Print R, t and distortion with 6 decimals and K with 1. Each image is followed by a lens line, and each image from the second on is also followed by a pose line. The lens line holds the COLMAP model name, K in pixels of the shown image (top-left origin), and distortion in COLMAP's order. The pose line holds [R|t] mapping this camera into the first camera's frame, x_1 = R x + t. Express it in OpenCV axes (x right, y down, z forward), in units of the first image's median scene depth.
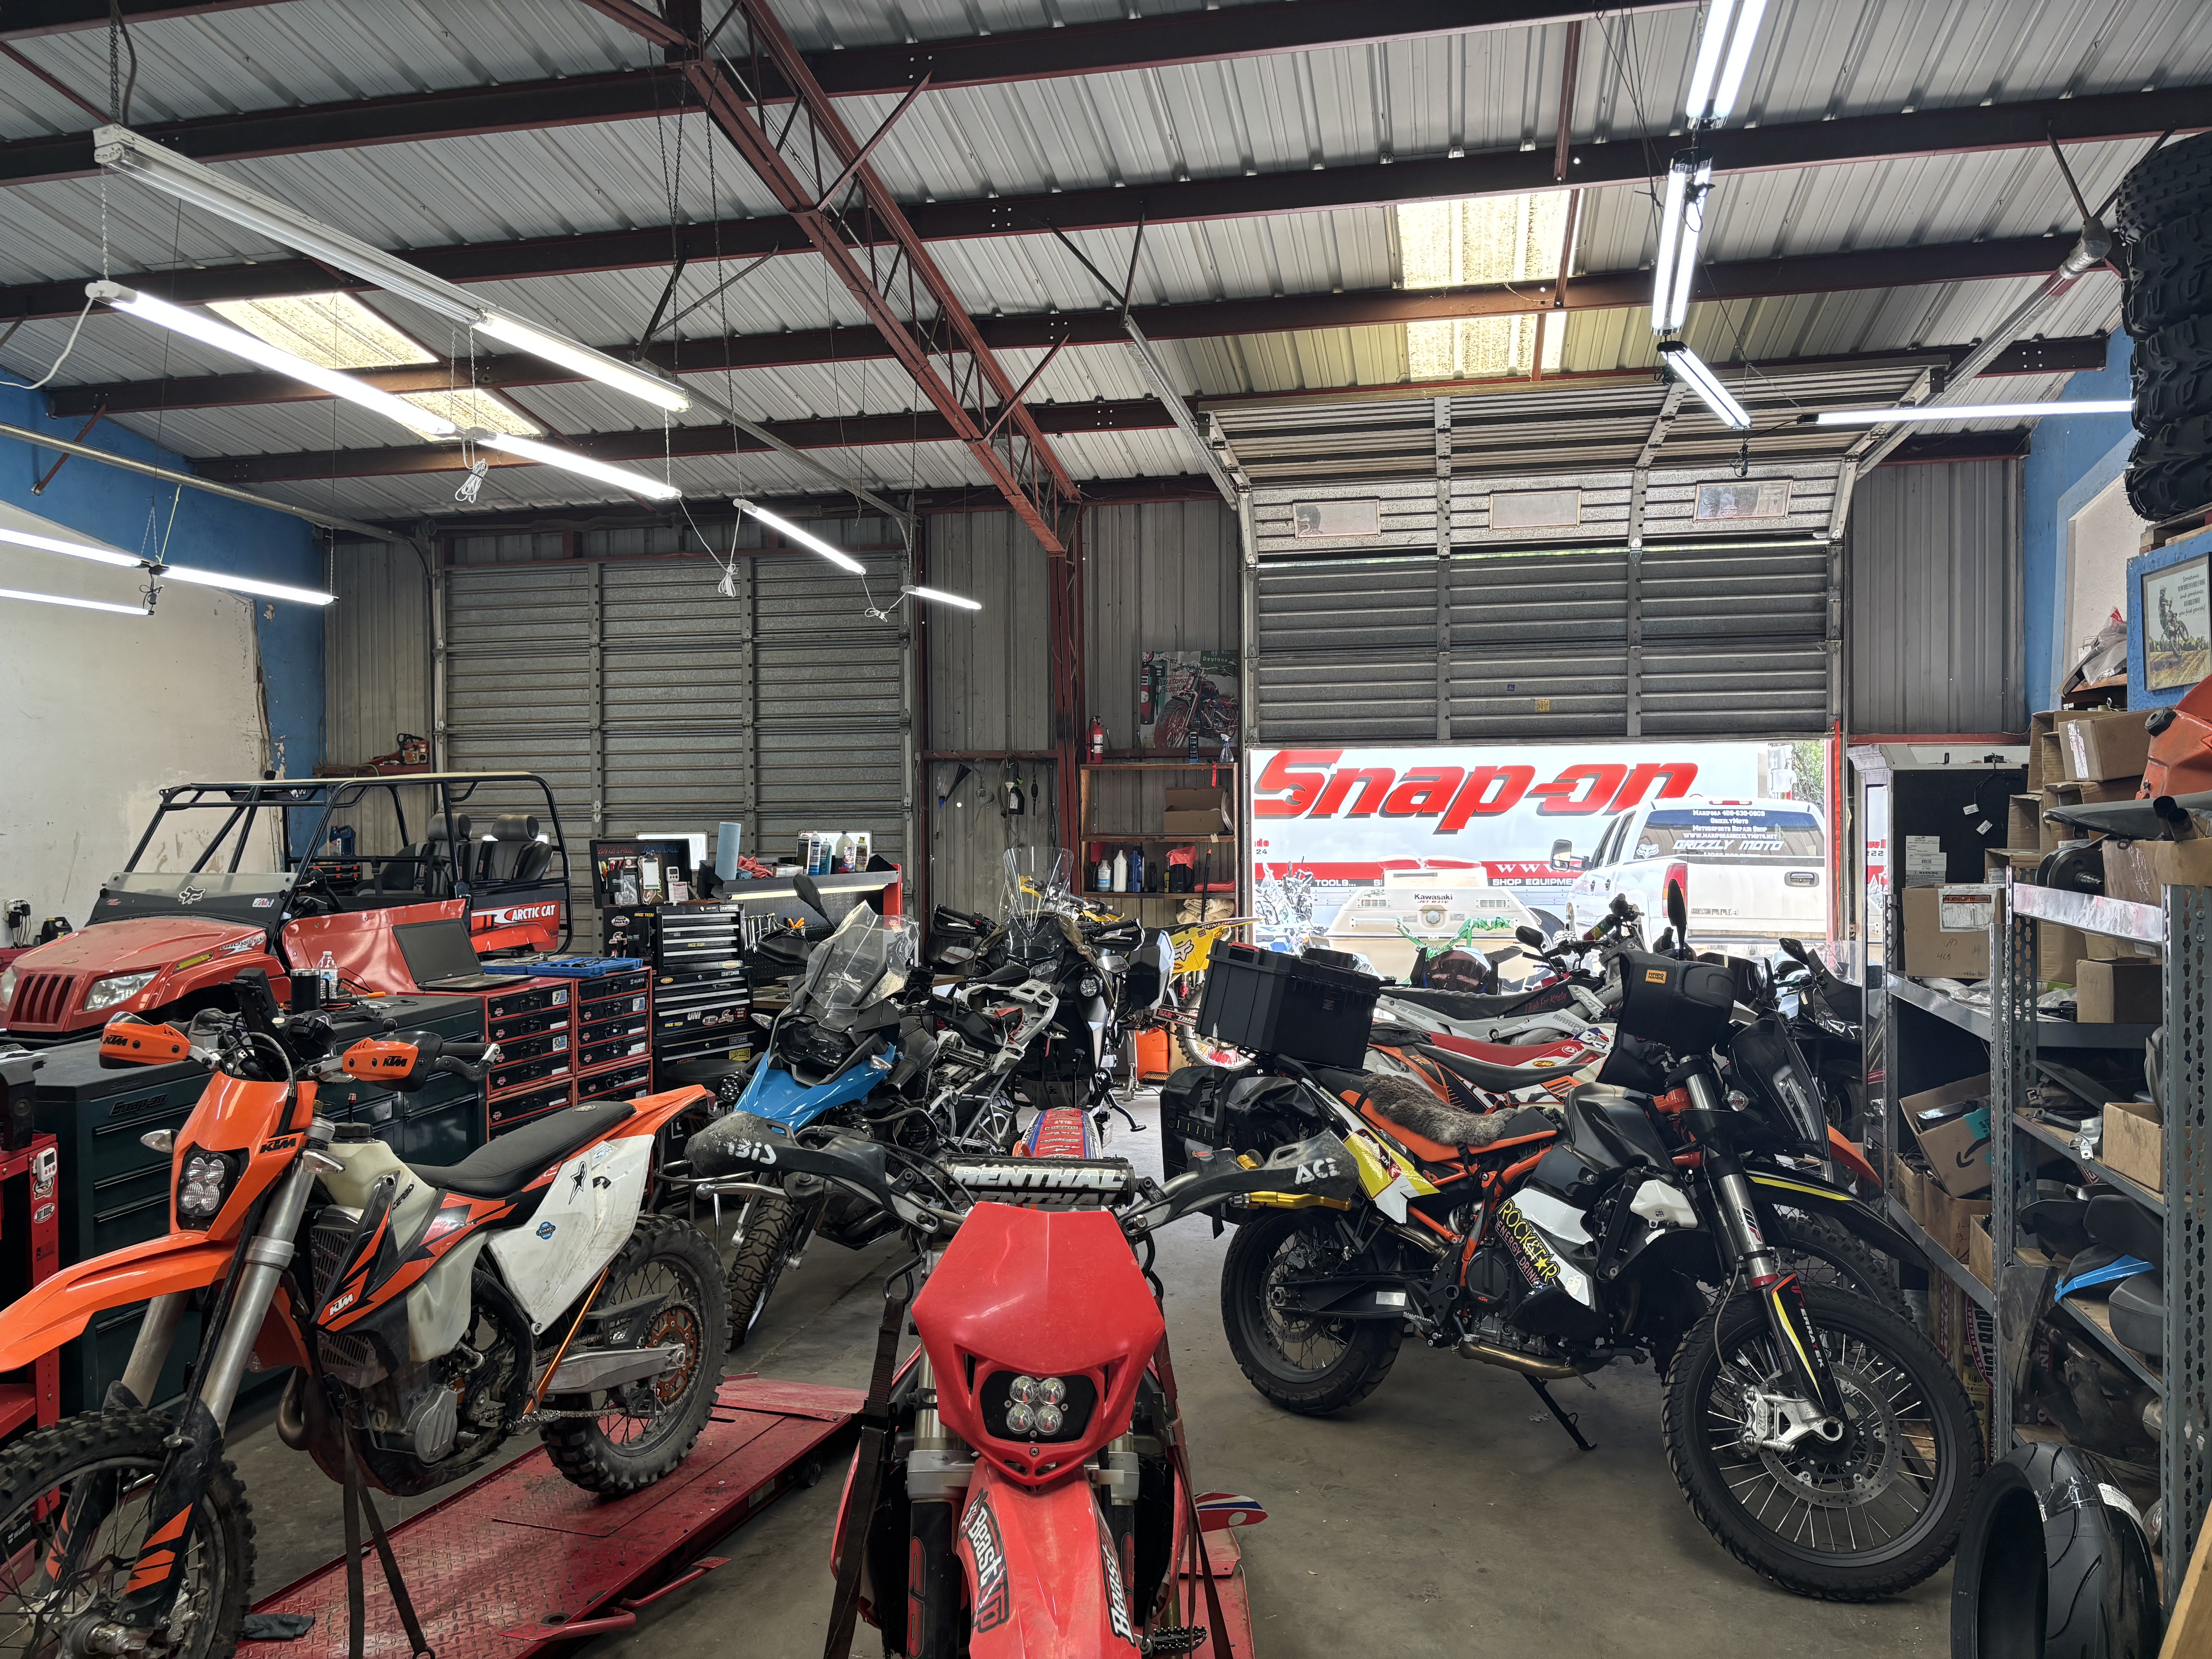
lens RADIAL K [[1638.3, 0, 1123.7], [0, 1638.3, 842.0], [0, 0, 1]] dist [0.055071, -0.042705]
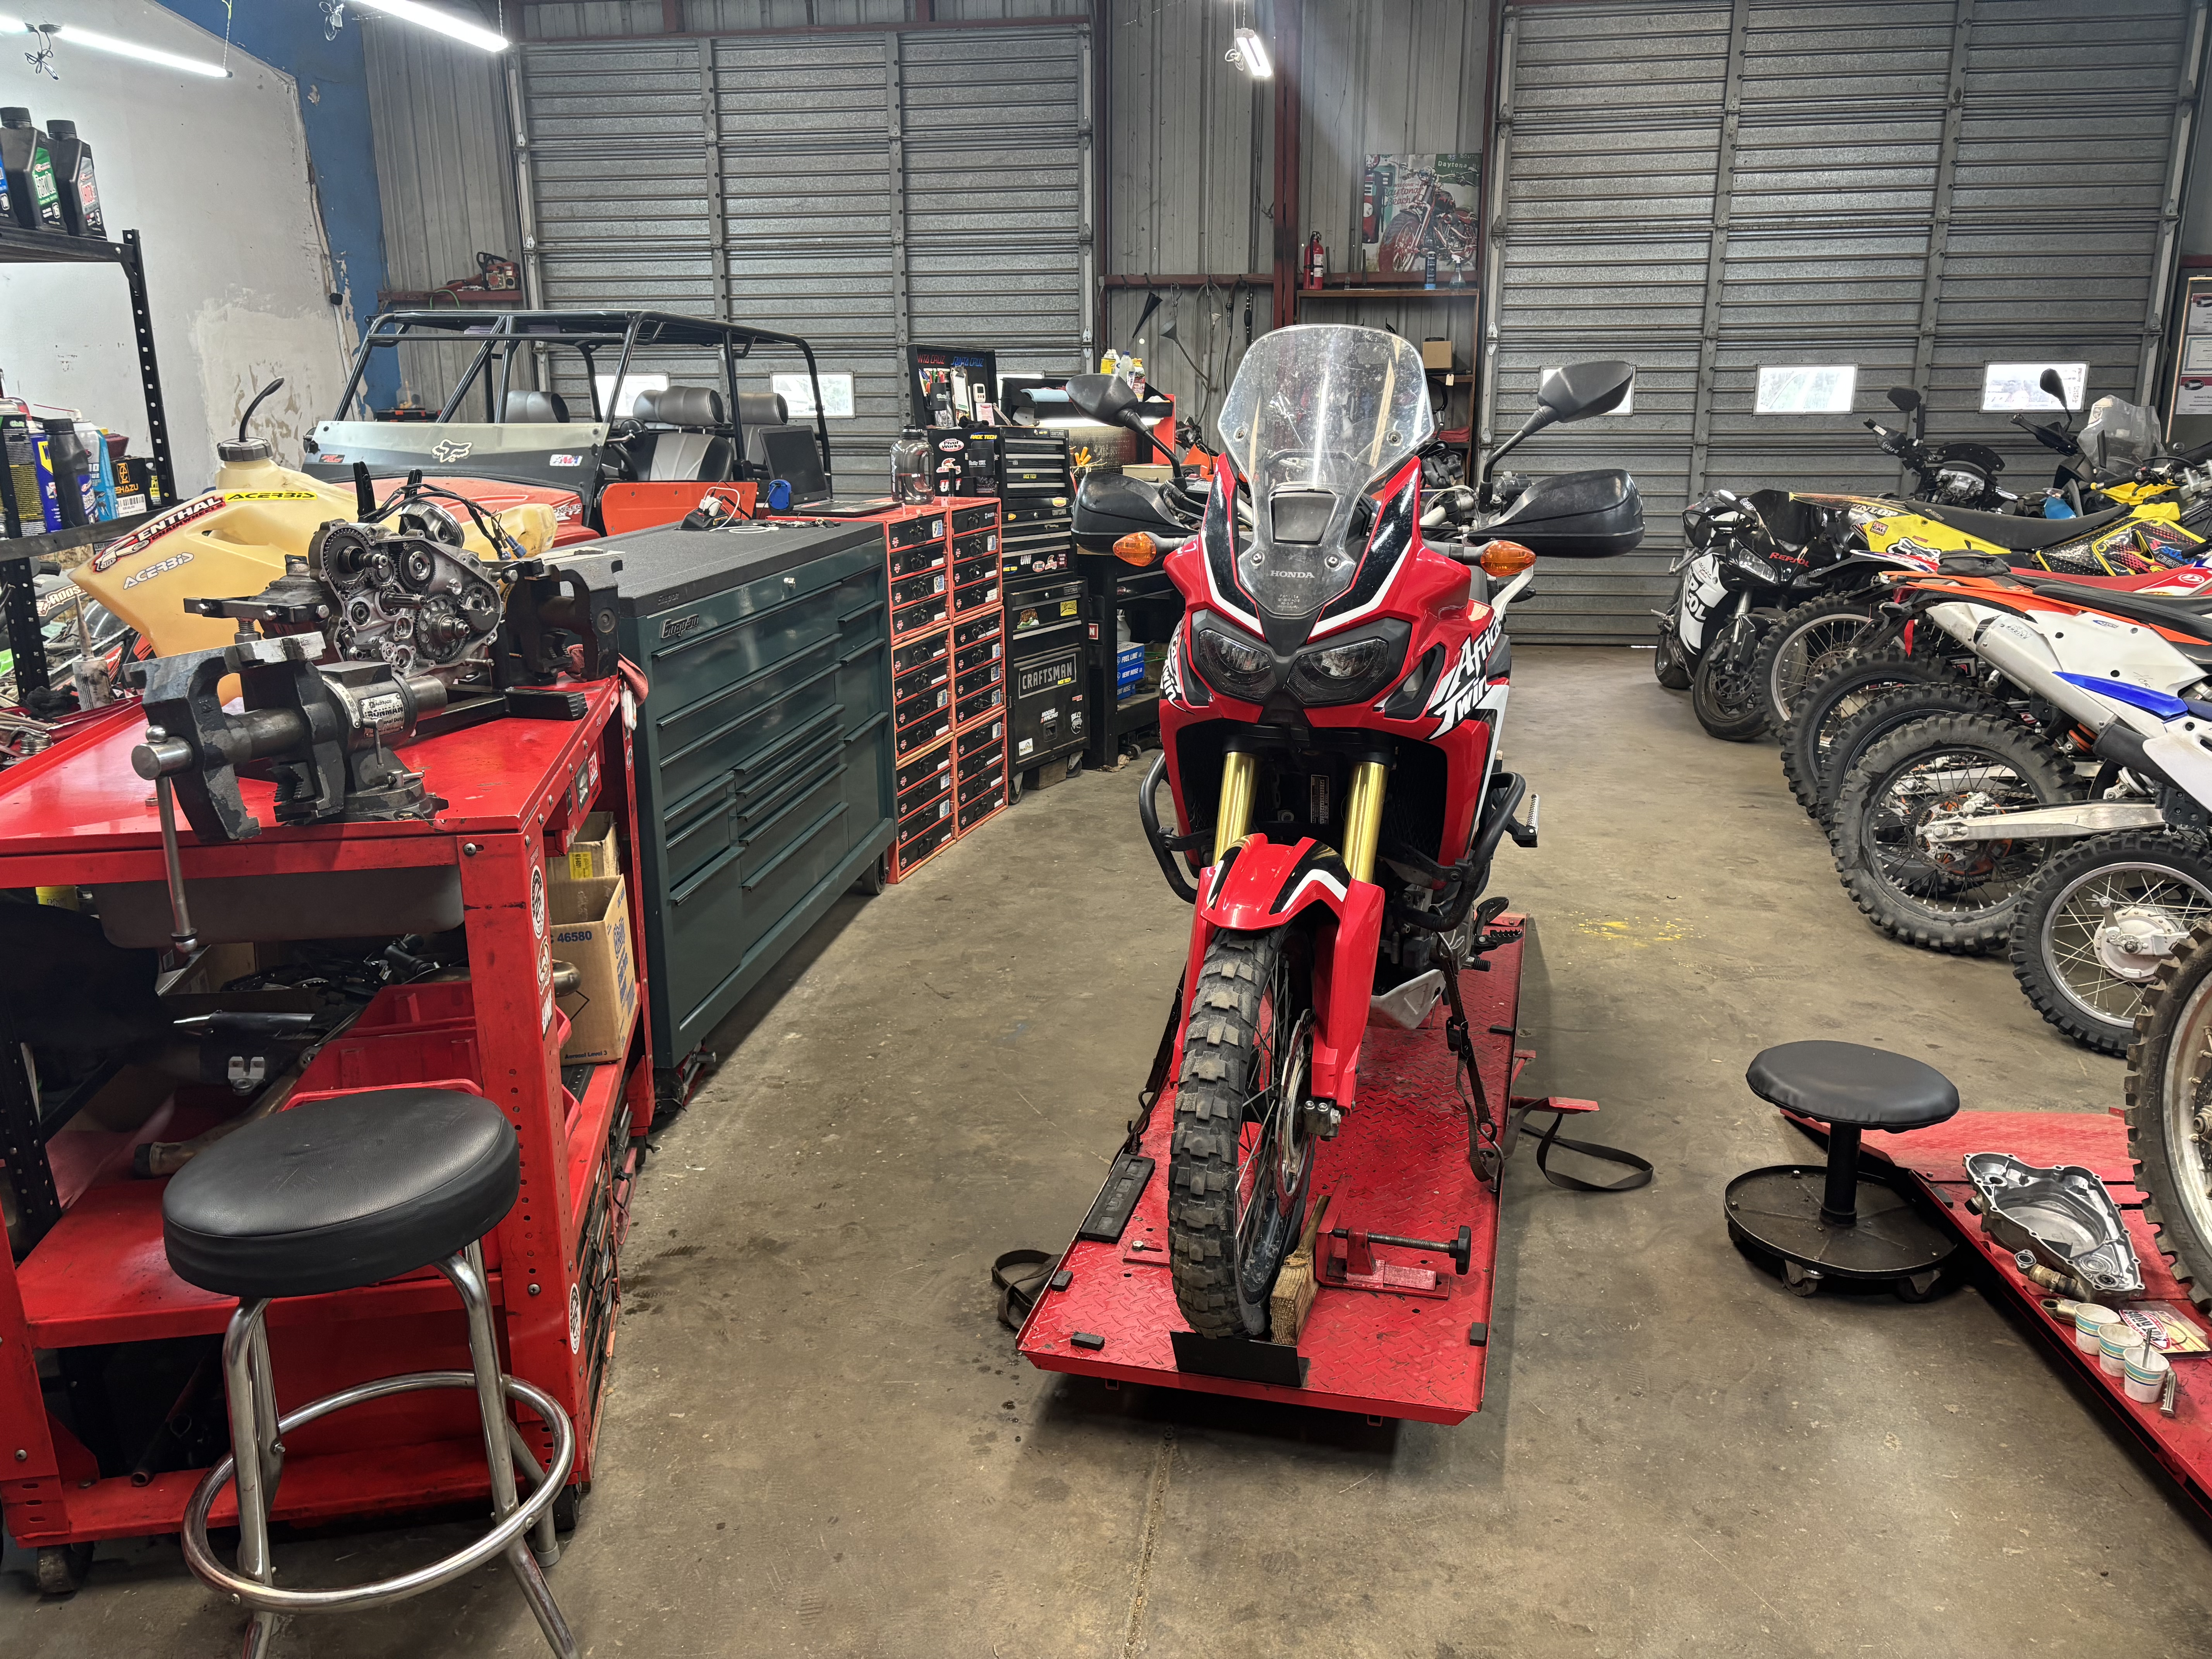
lens RADIAL K [[1638.3, 0, 1132.9], [0, 1638.3, 769.2], [0, 0, 1]] dist [0.055071, -0.042705]
pose [[0.997448, -0.015995, 0.069585, -0.170720], [0.001910, 0.980211, 0.197945, 0.027965], [-0.071374, -0.197307, 0.977740, 0.091946]]
